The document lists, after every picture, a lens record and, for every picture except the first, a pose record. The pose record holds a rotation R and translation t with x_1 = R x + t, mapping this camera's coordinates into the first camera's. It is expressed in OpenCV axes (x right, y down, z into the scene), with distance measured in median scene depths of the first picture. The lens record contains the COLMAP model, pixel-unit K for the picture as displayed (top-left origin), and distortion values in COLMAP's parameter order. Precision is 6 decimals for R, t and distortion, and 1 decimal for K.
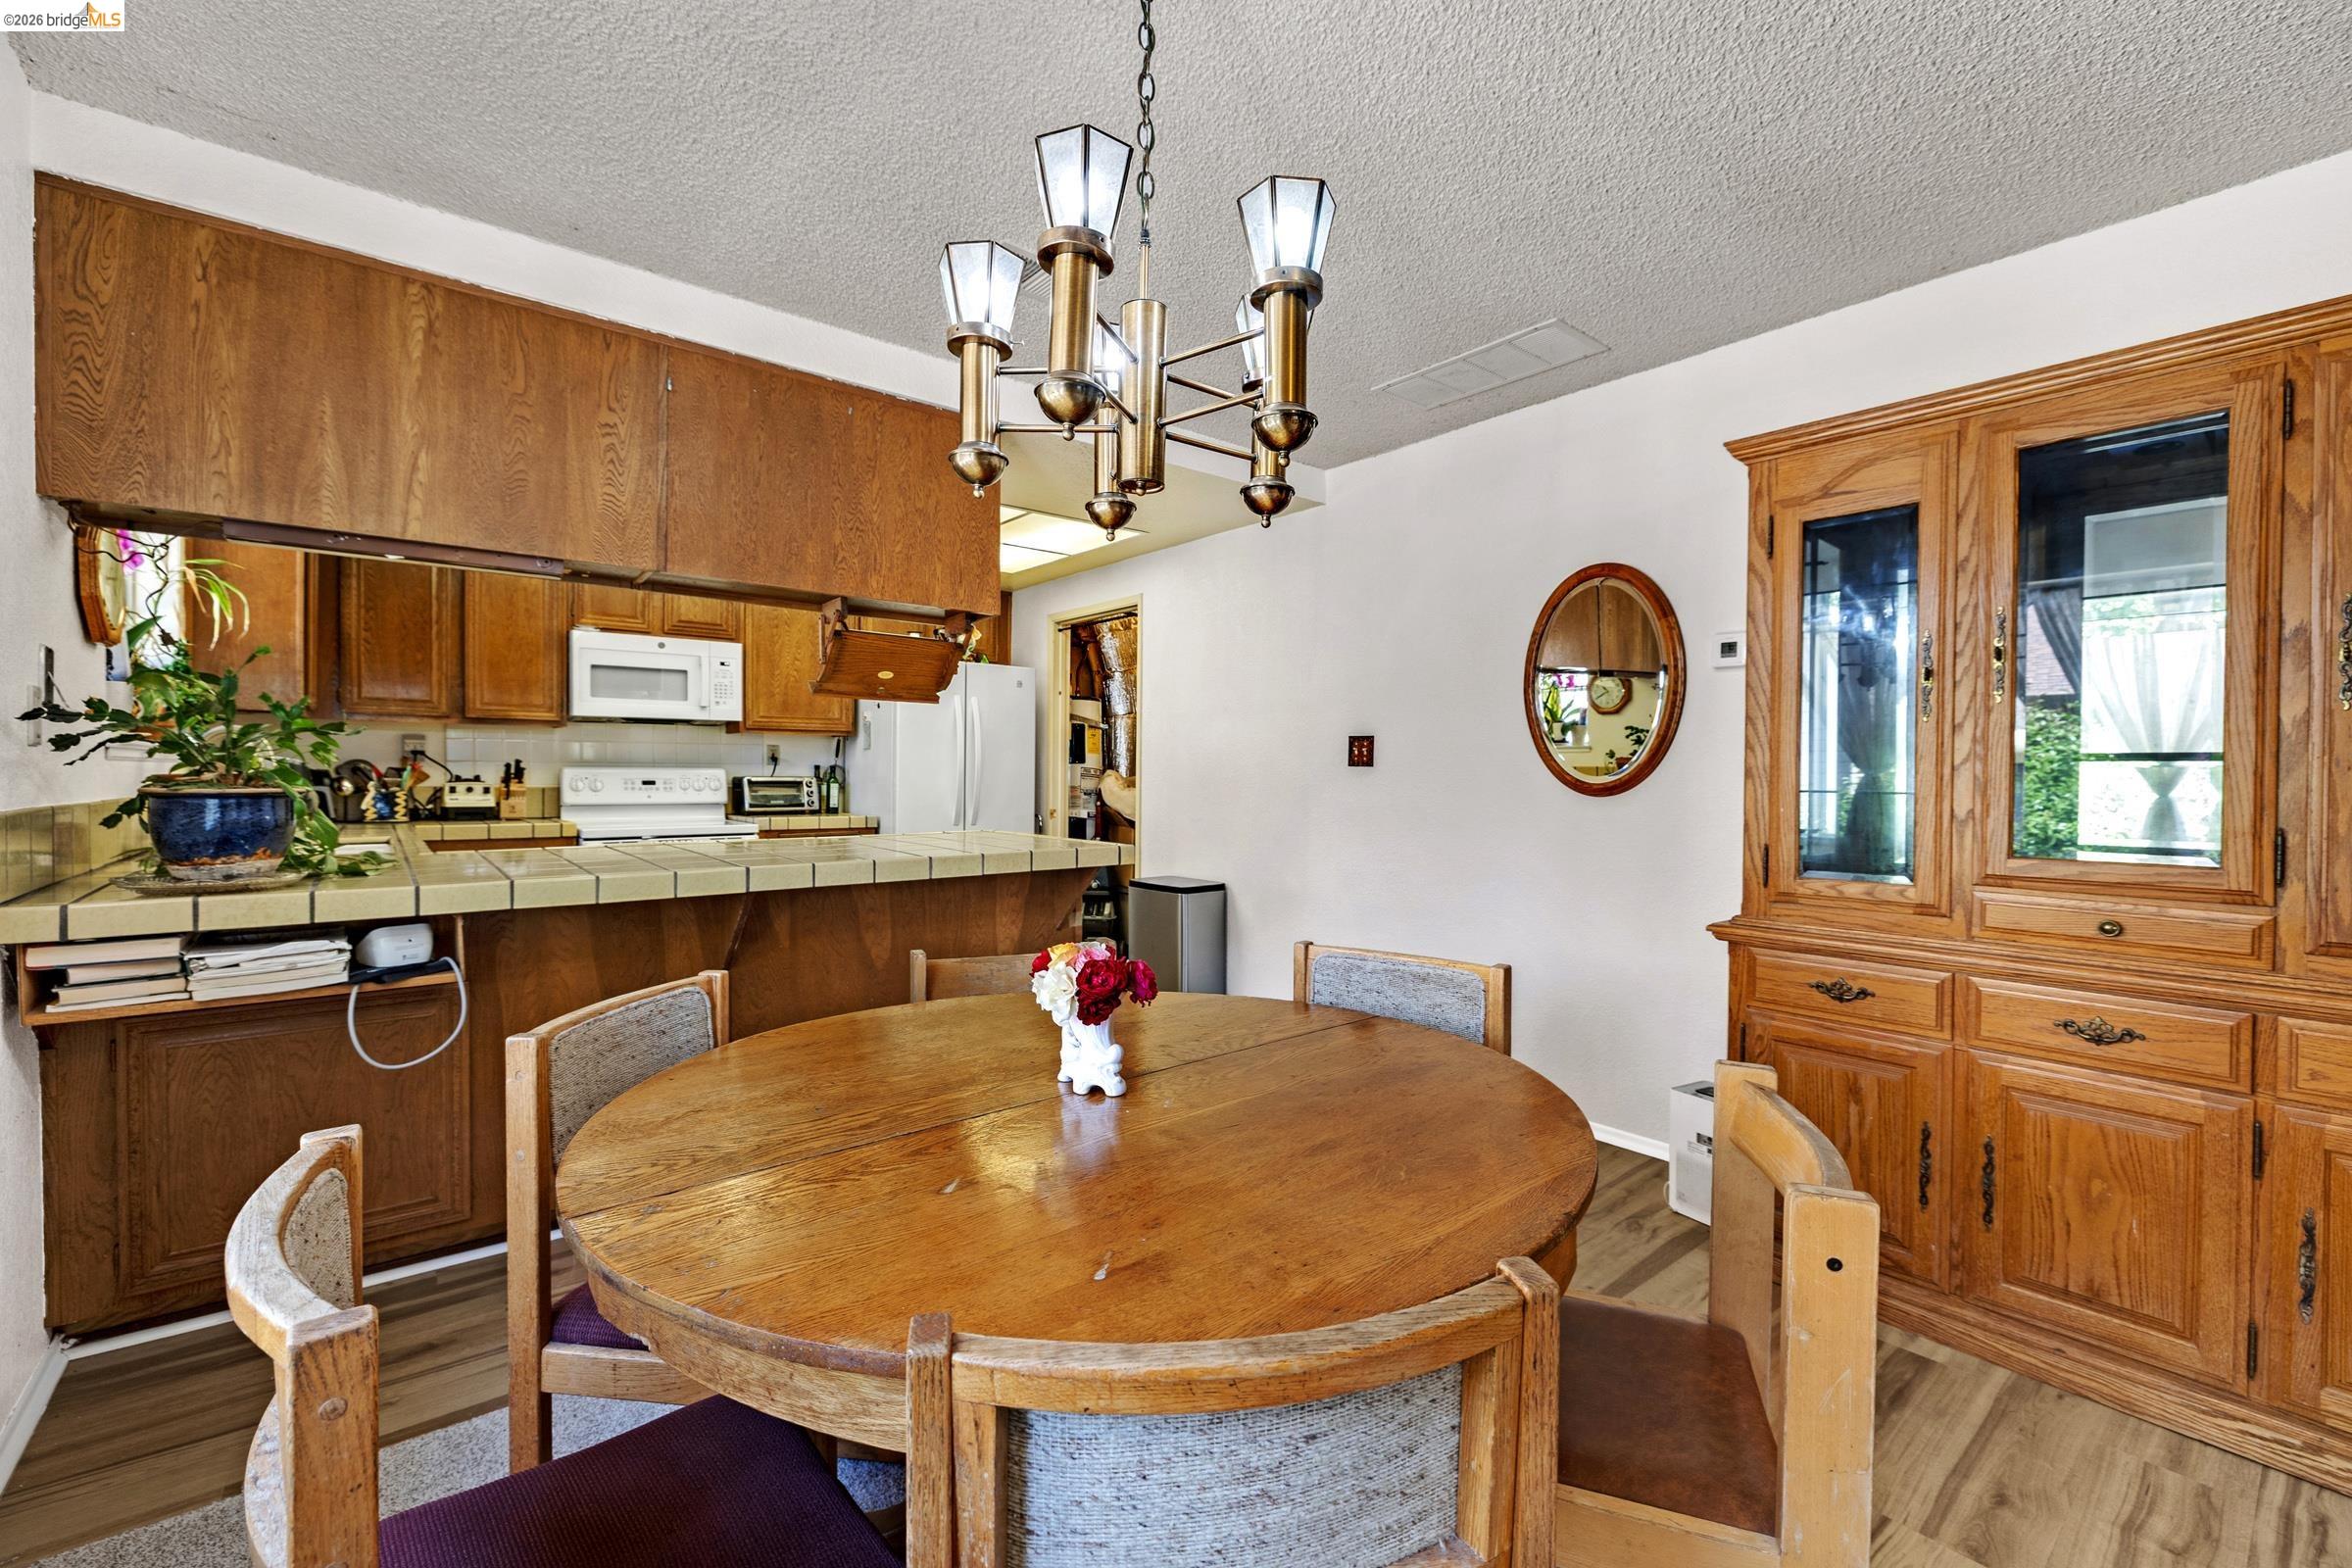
lens RADIAL K [[981.0, 0, 1169.3], [0, 981.0, 792.3], [0, 0, 1]] dist [-0.002035, -0.000036]
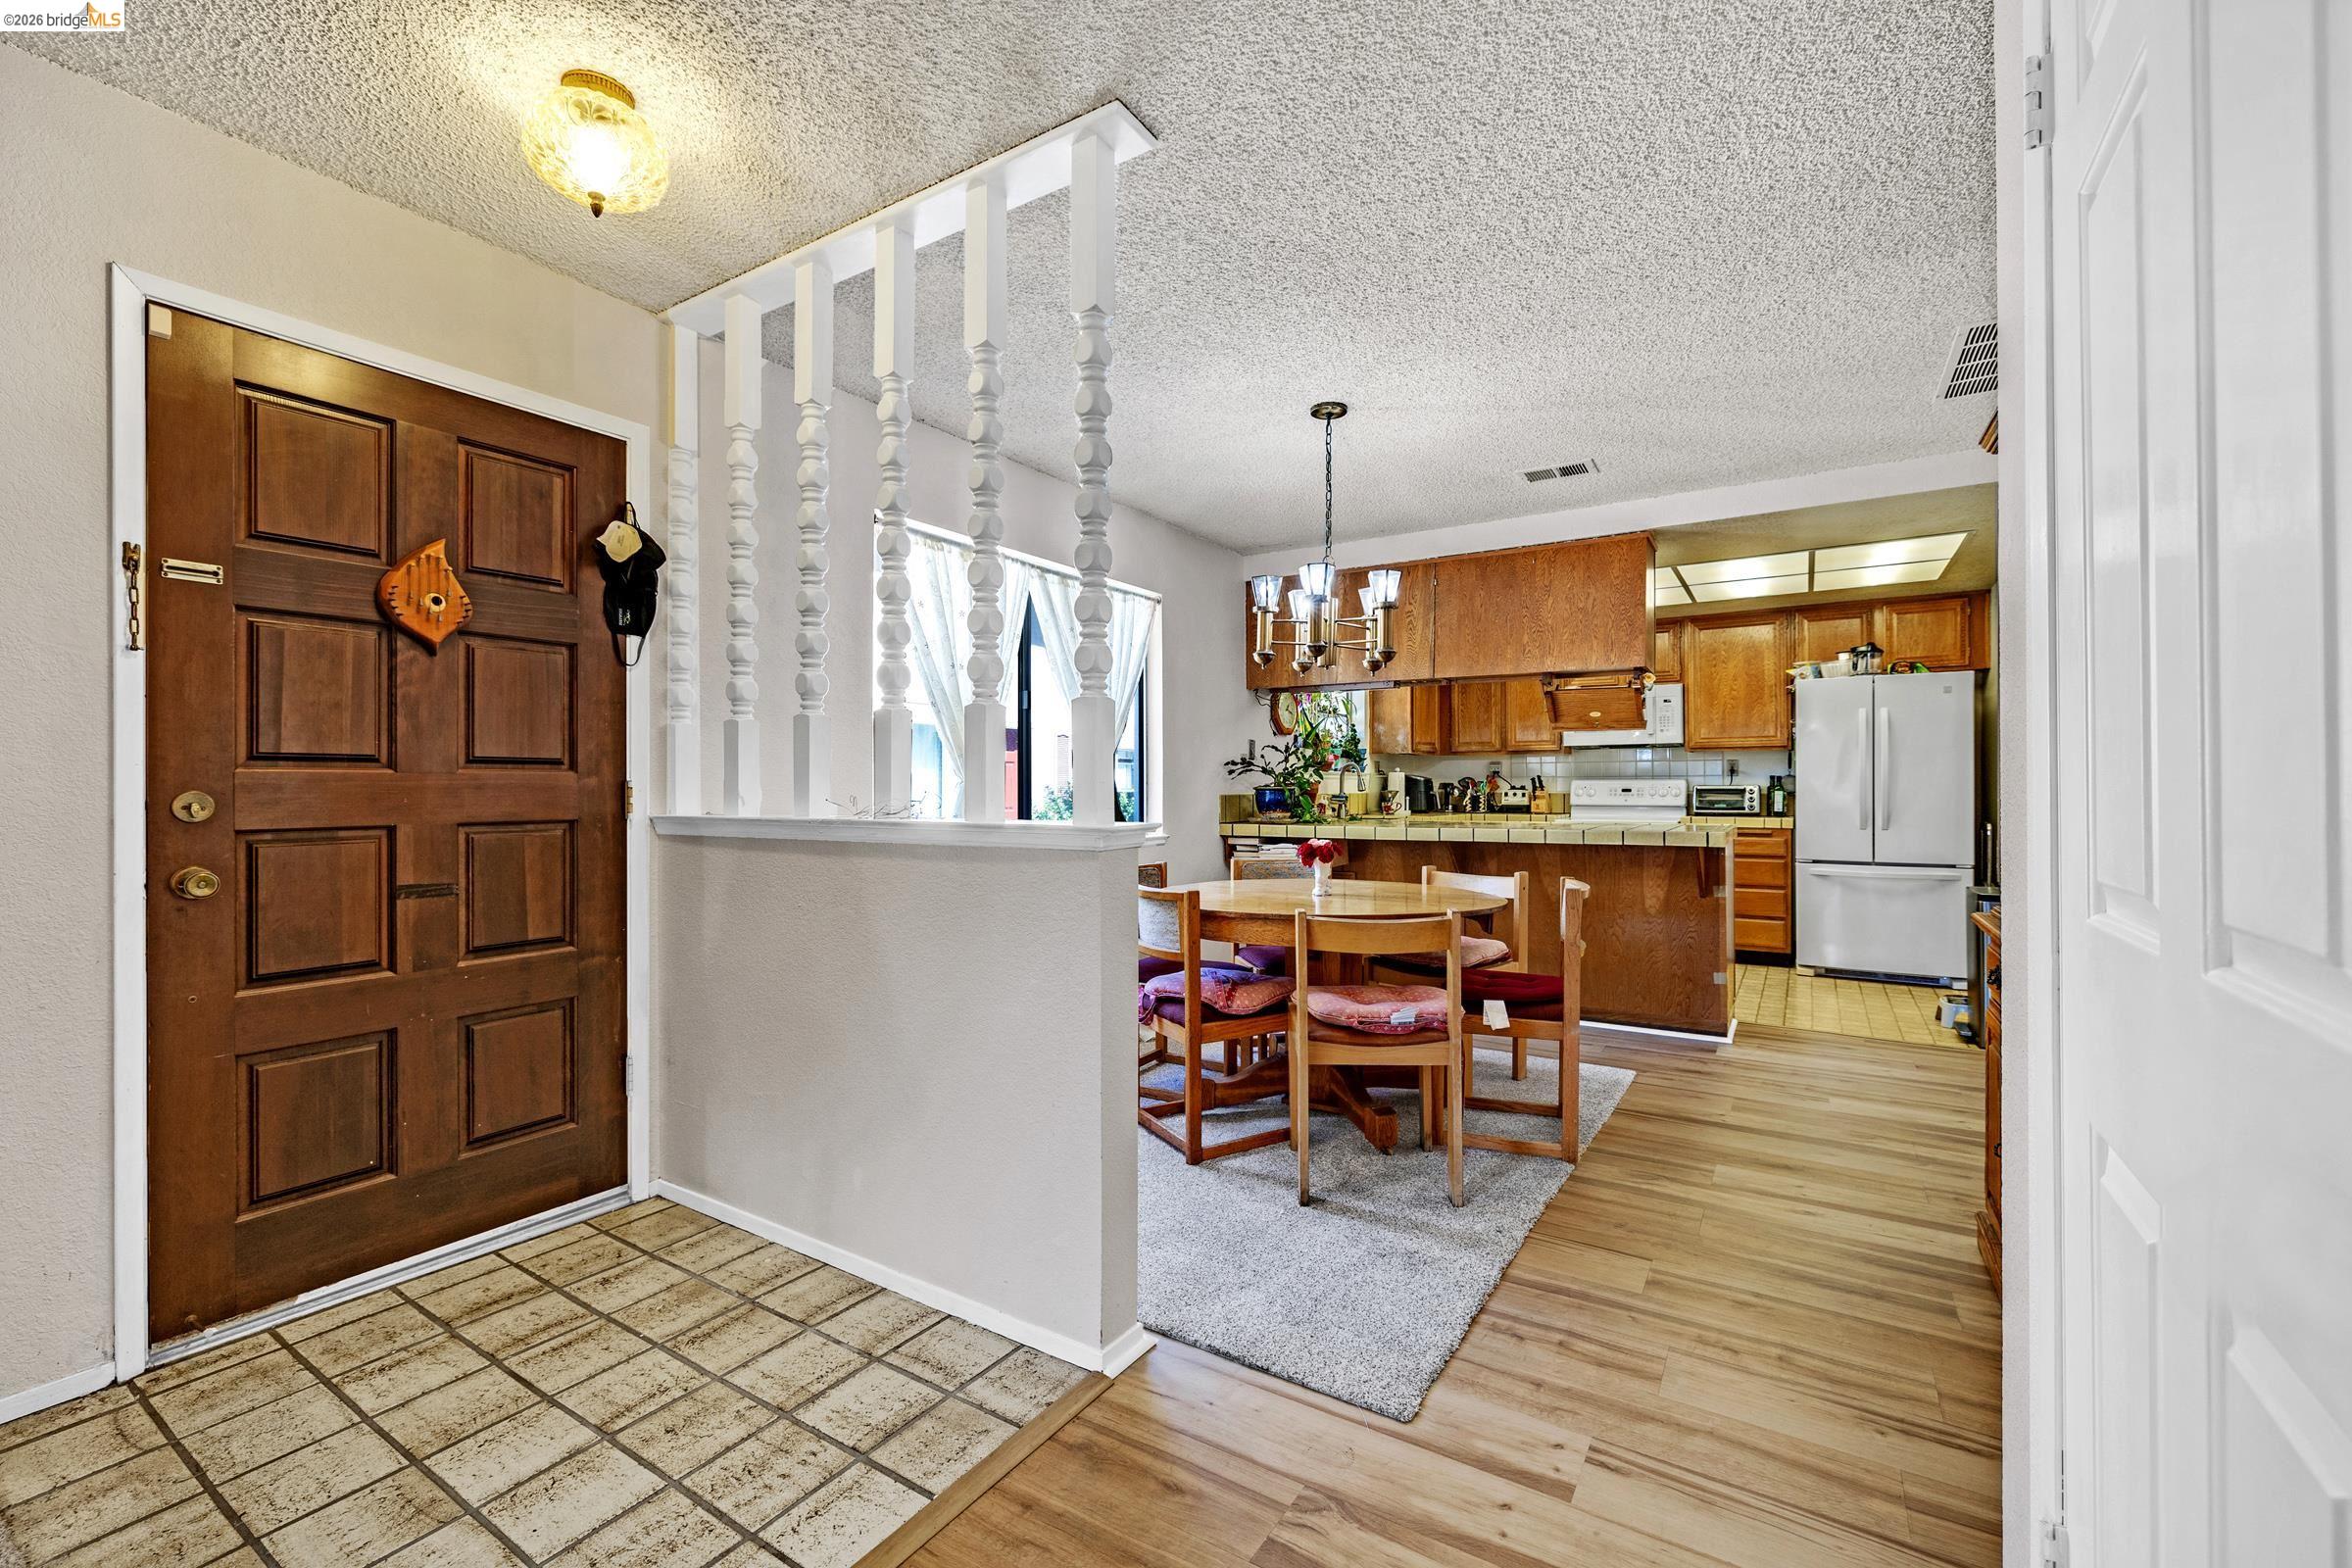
lens RADIAL K [[981.0, 0, 1167.2], [0, 981.0, 785.4], [0, 0, 1]] dist [-0.002035, -0.000036]
pose [[0.307605, -0.009554, -0.951466, 0.619354], [-0.015526, 0.999766, -0.015059, 0.014763], [0.951387, 0.019404, 0.307385, -0.056062]]
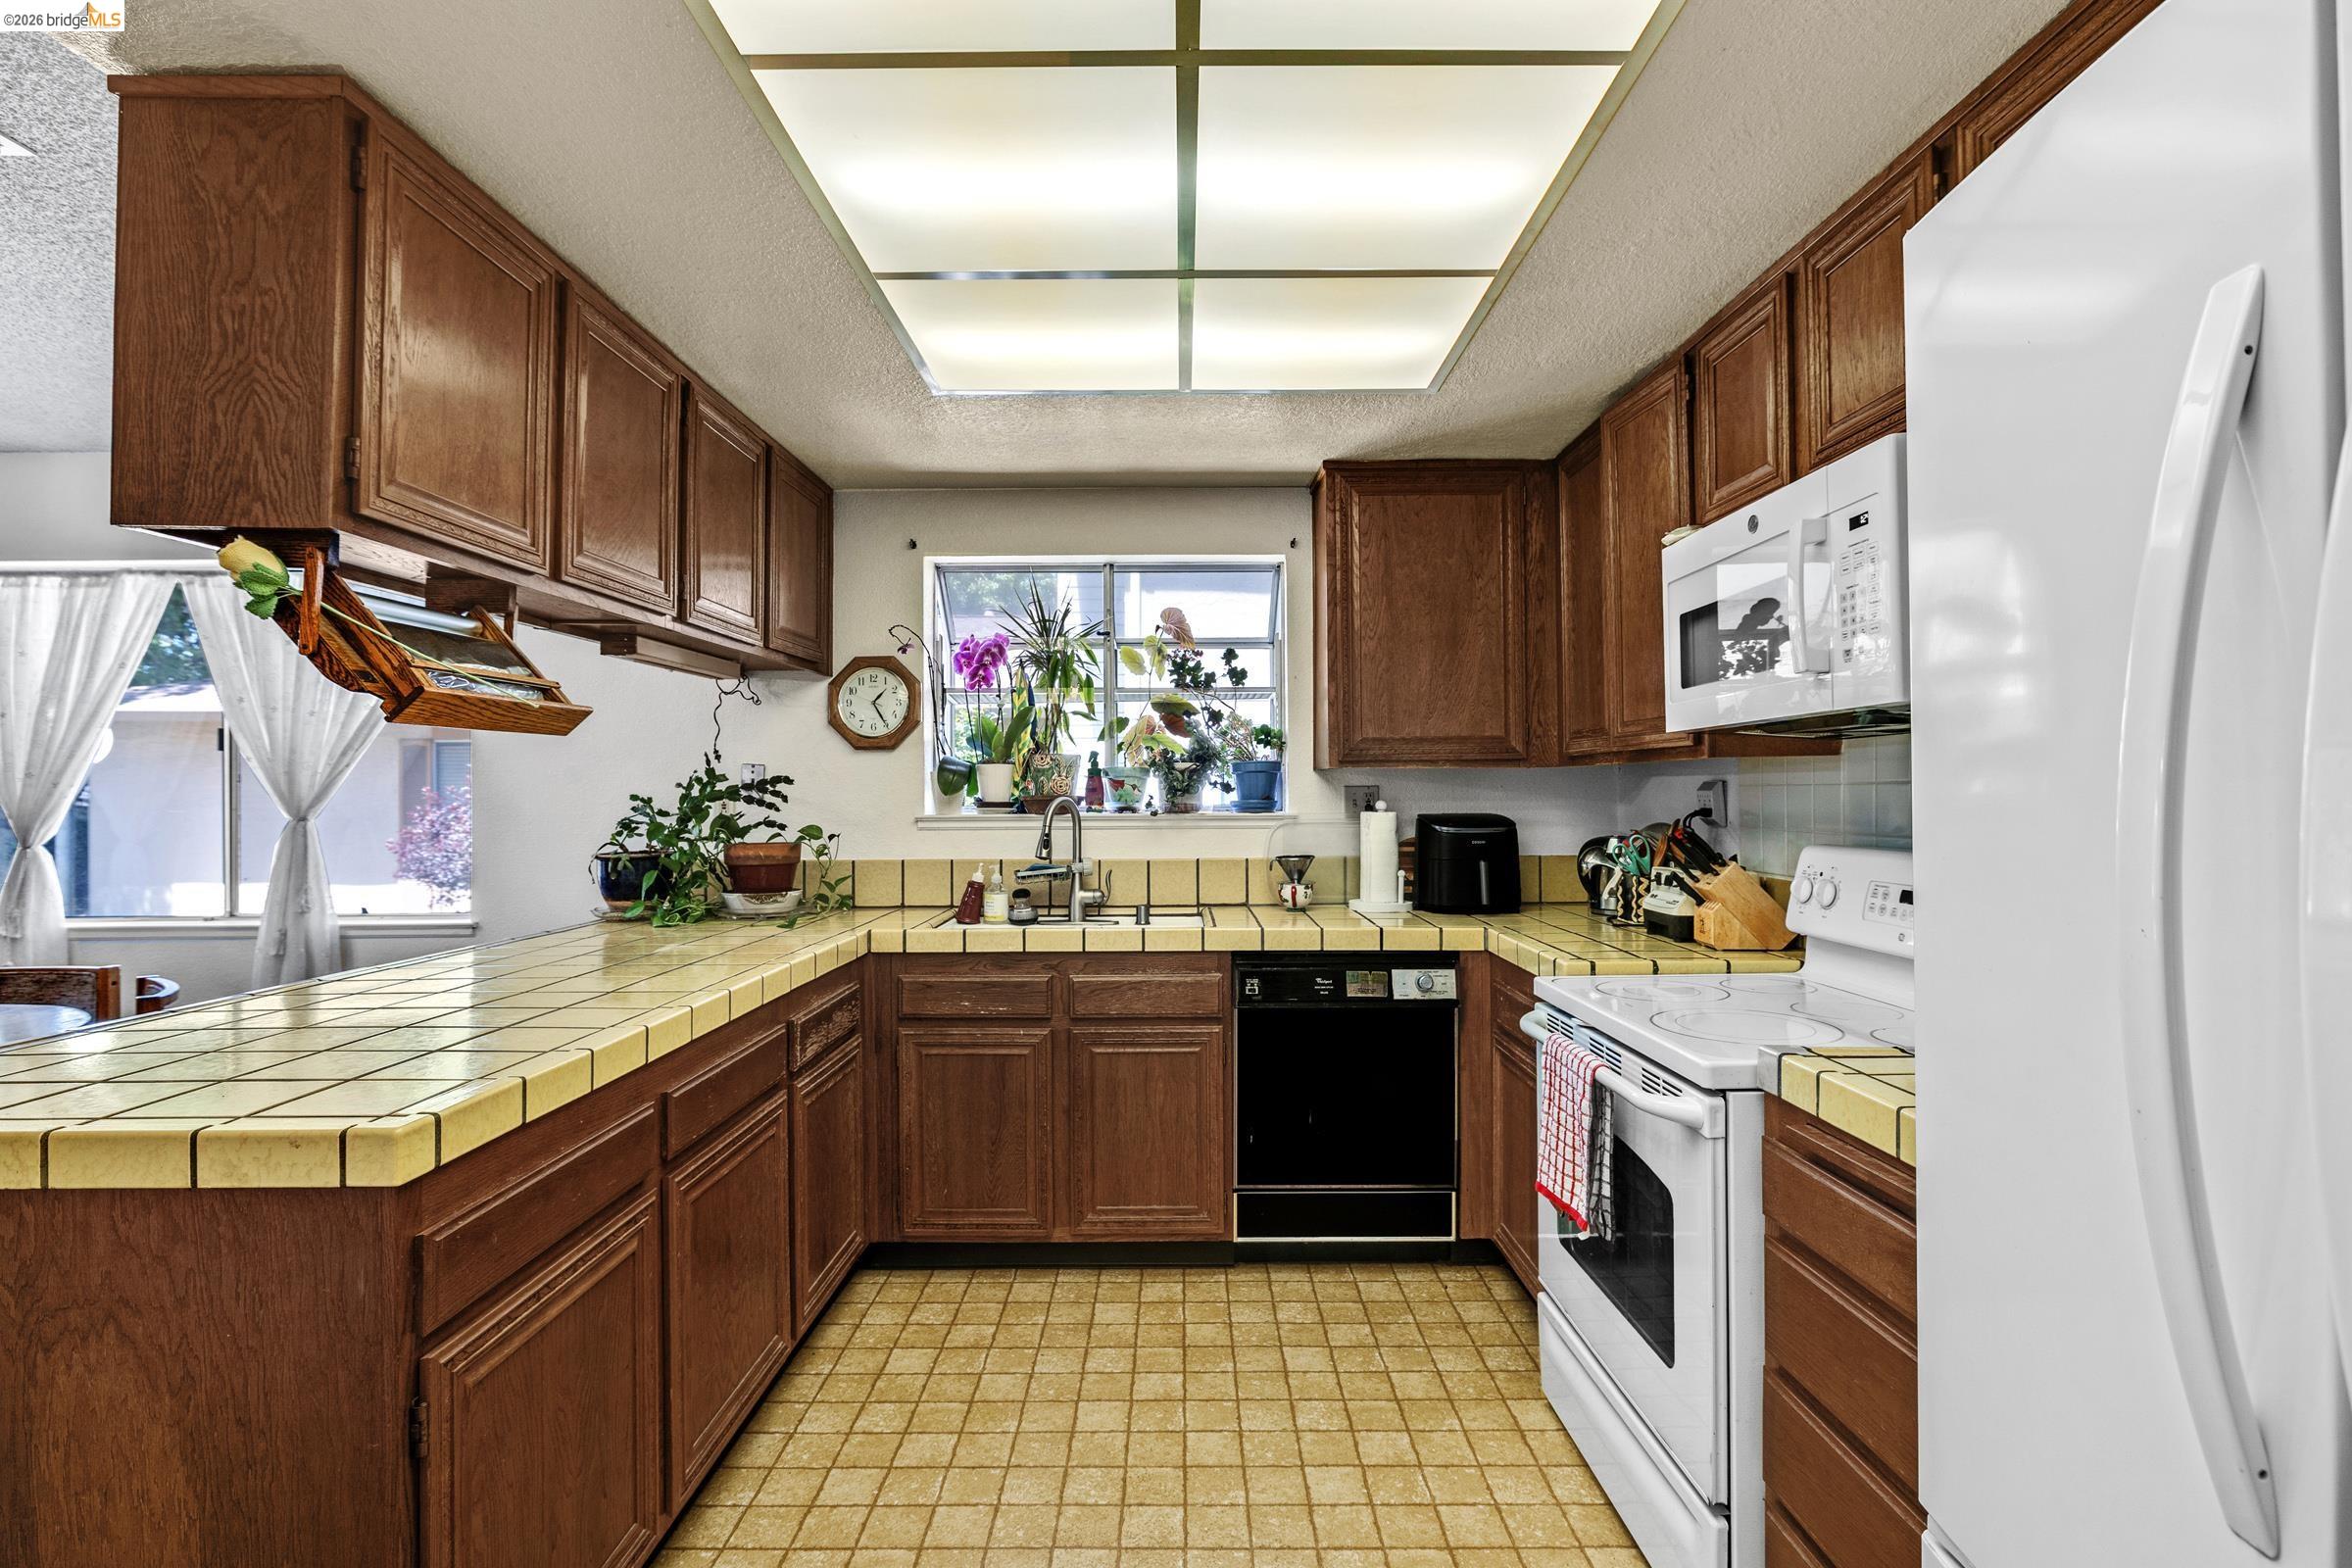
lens RADIAL K [[1087.1, 0, 1184.0], [0, 1087.1, 788.7], [0, 0, 1]] dist [-0.012849, 0.003046]
pose [[-0.627459, -0.006886, -0.778619, -0.067226], [-0.014178, 0.999896, 0.002583, -0.048010], [0.778521, 0.012660, -0.627491, 1.074870]]
